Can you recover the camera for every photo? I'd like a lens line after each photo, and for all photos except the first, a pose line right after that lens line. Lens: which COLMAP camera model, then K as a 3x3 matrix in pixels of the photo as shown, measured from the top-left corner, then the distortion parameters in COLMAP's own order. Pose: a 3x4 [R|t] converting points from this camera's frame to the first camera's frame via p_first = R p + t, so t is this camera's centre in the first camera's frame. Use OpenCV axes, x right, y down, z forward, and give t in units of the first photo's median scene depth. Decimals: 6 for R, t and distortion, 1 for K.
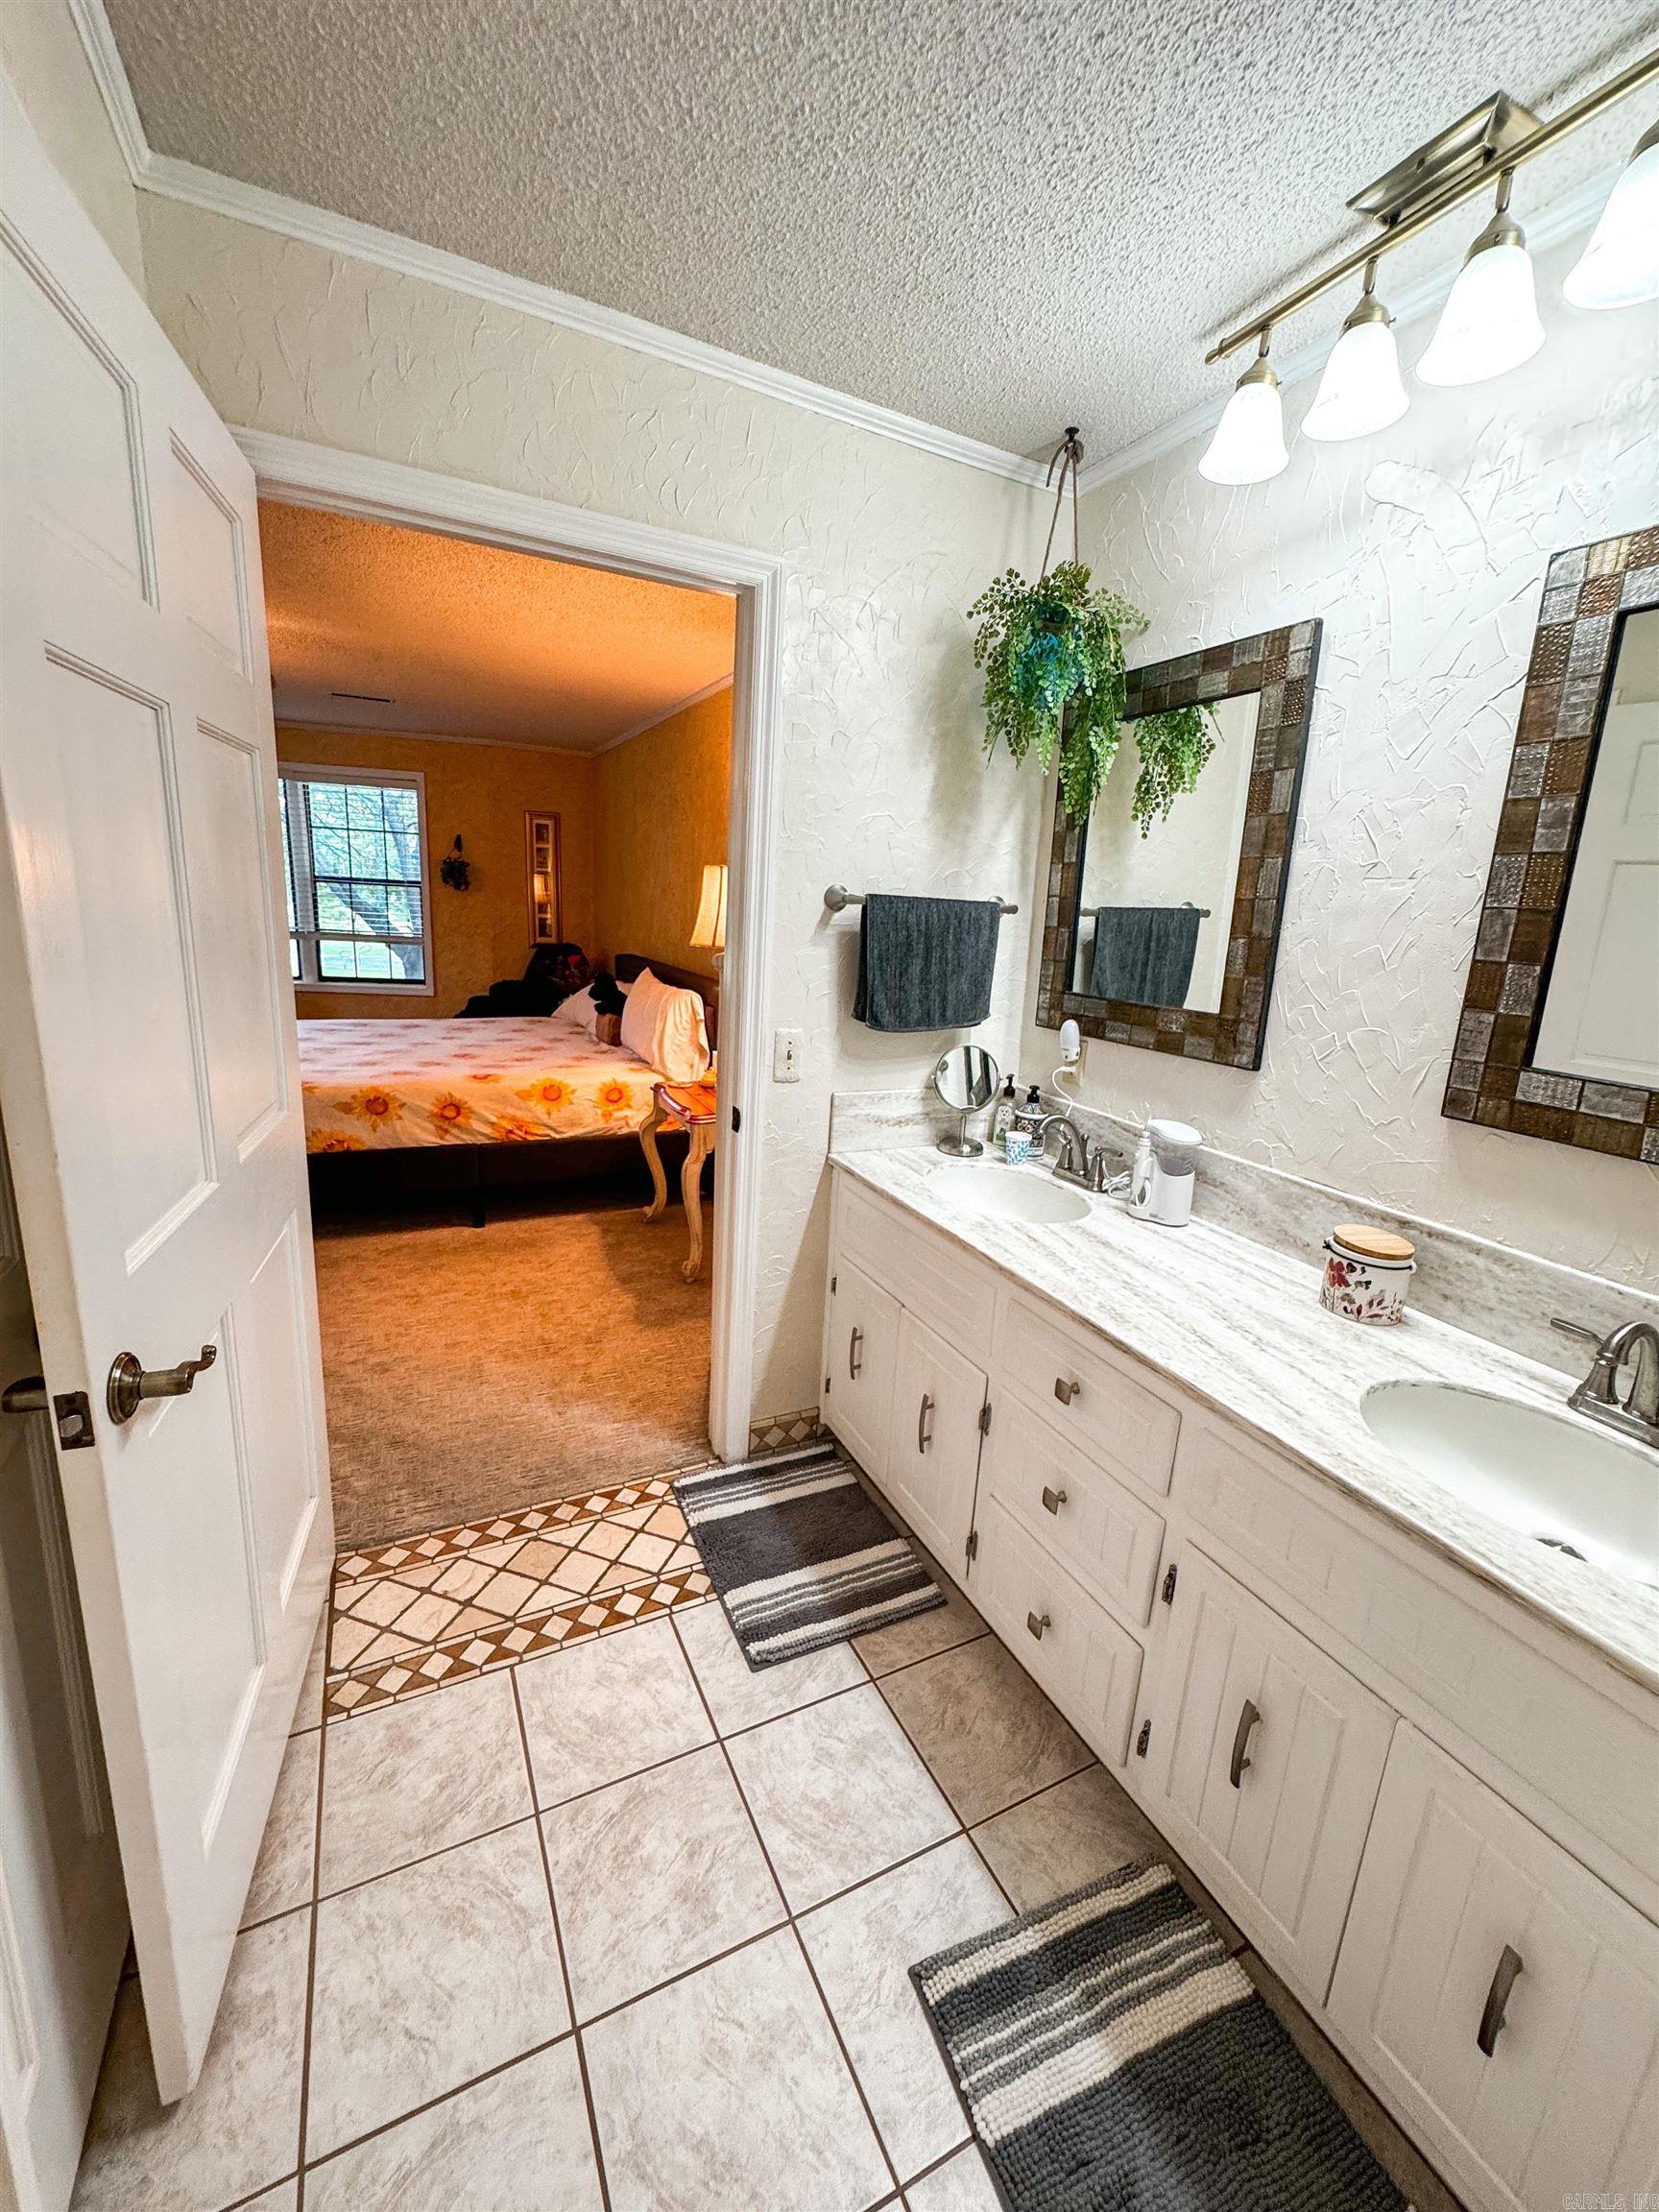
lens RADIAL K [[884.7, 0, 826.8], [0, 884.7, 1097.9], [0, 0, 1]] dist [-0.000531, 0.000045]
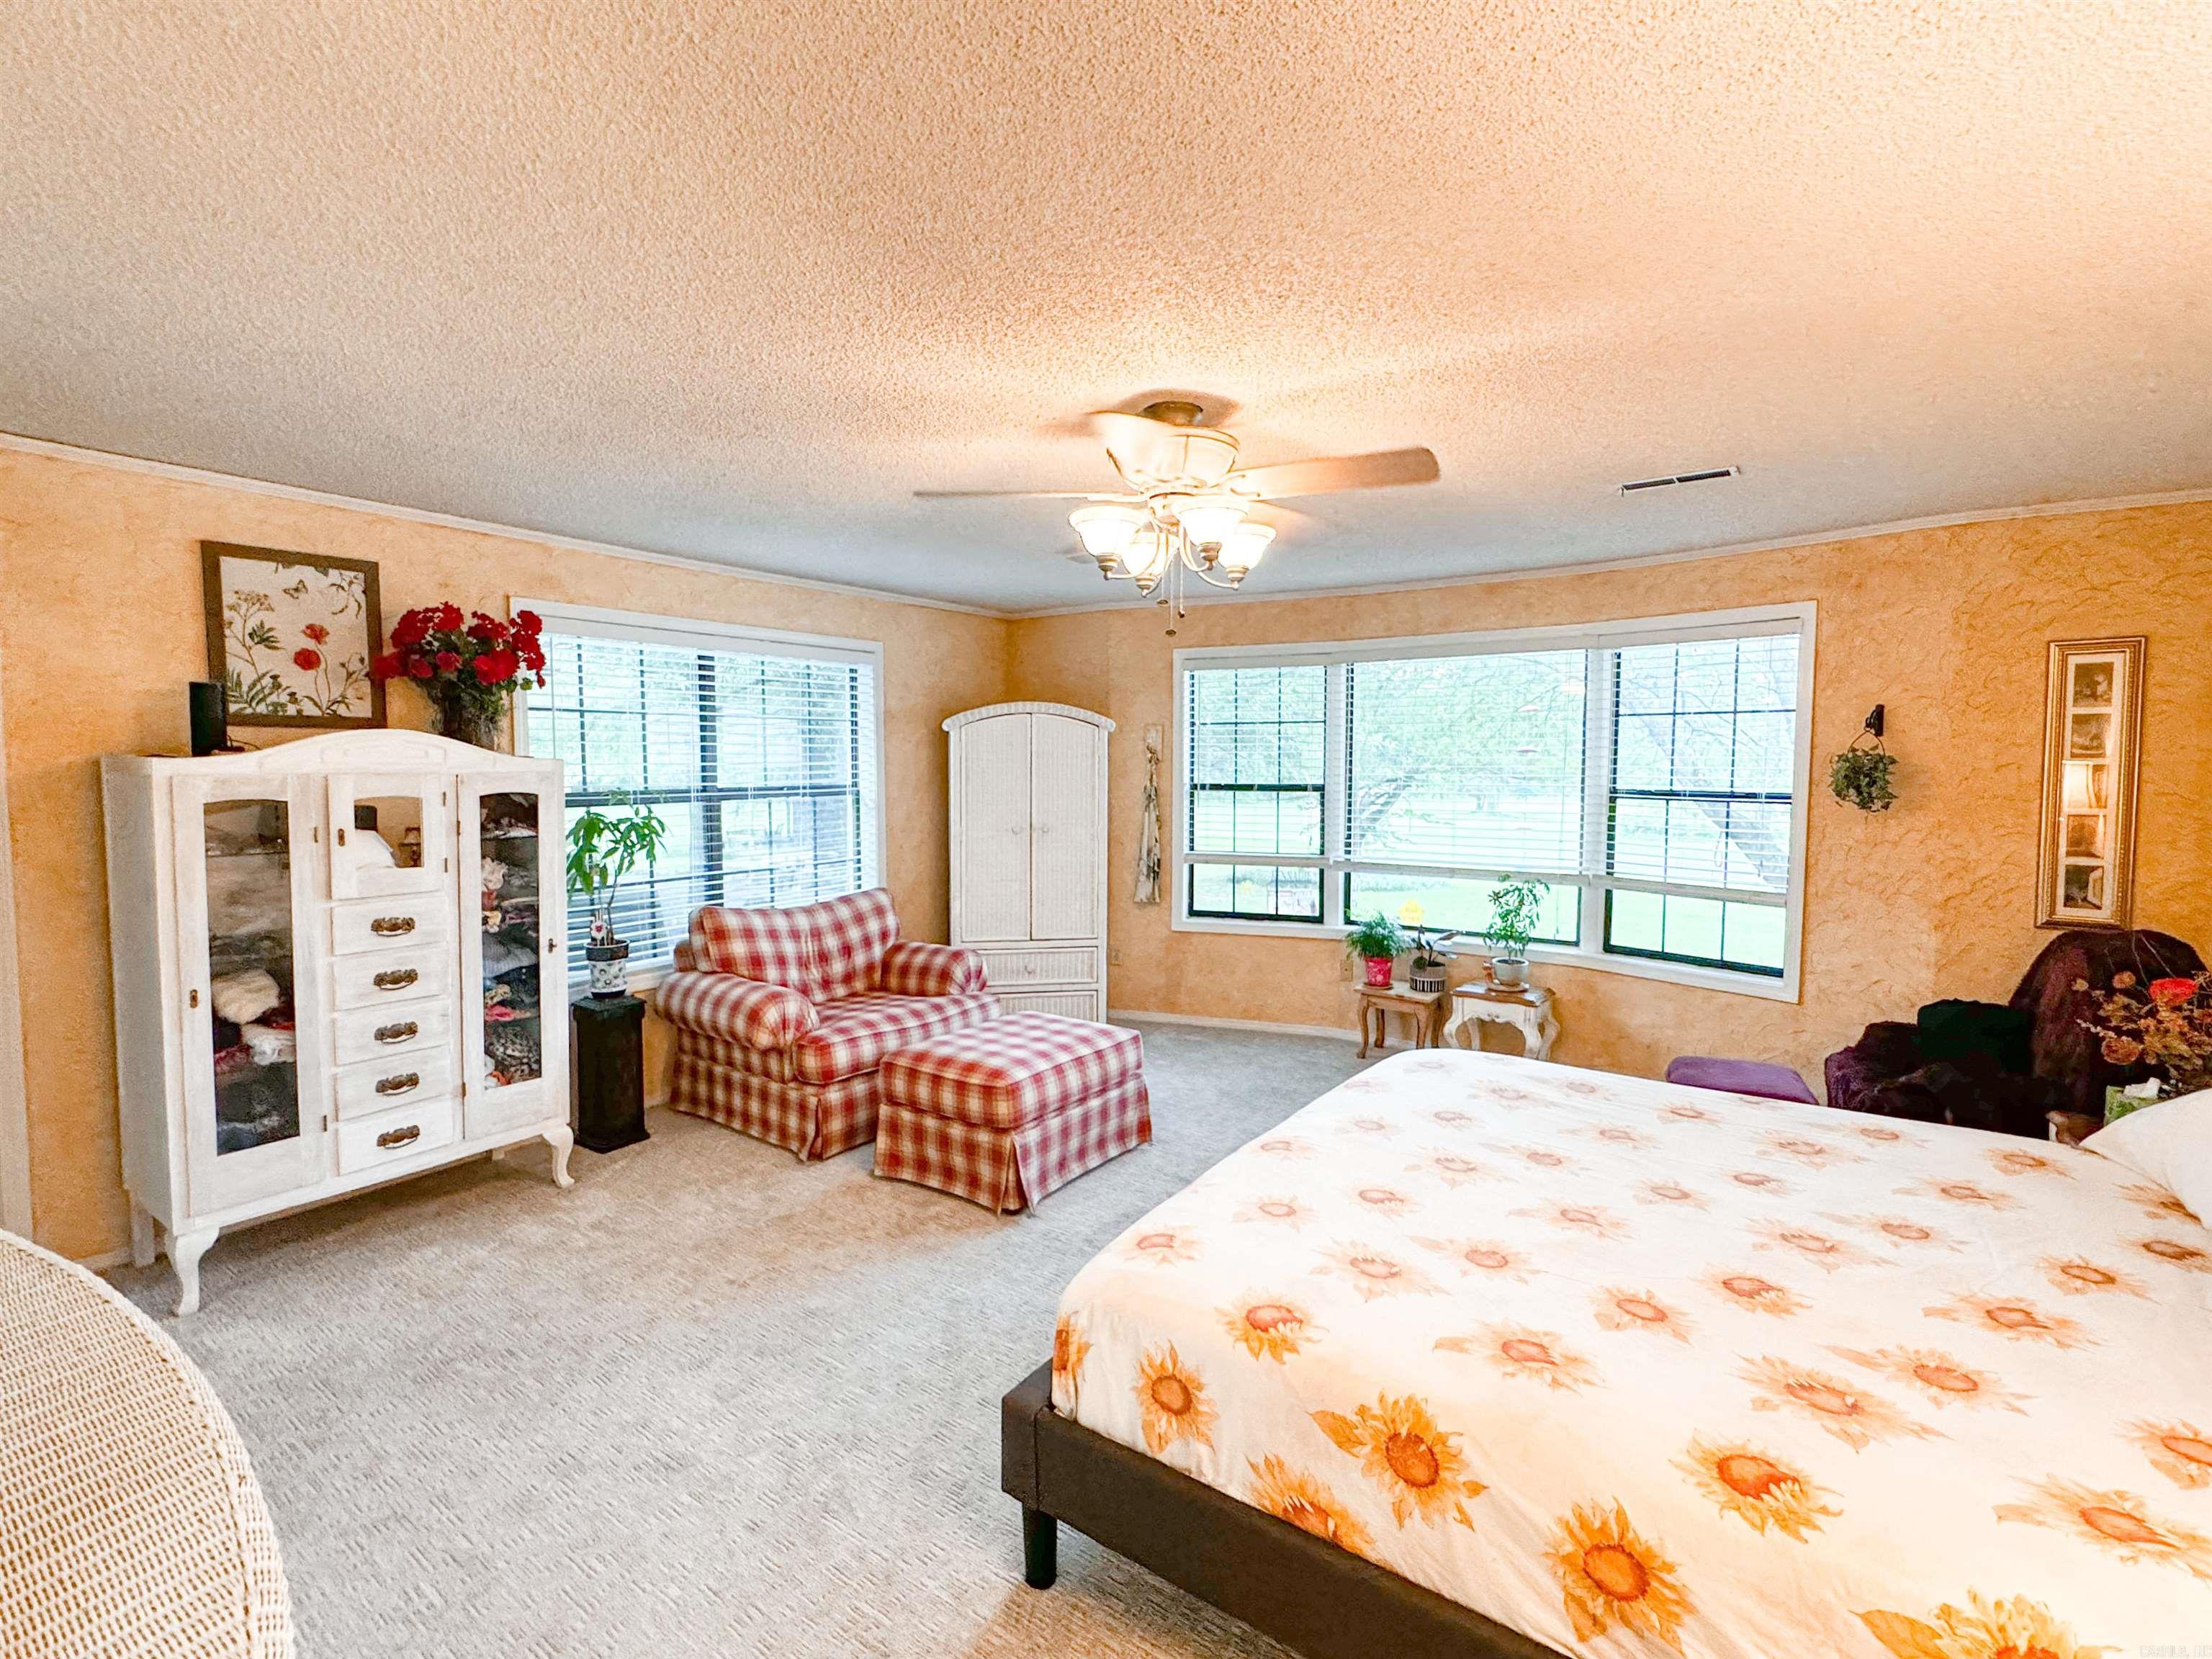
lens RADIAL K [[1015.9, 0, 1102.0], [0, 1015.9, 824.8], [0, 0, 1]] dist [-0.003860, -0.000266]
pose [[0.472915, 0.004653, -0.881096, -0.105660], [-0.169060, 0.981885, -0.085556, -0.098460], [0.864737, 0.189418, 0.465135, 0.336189]]
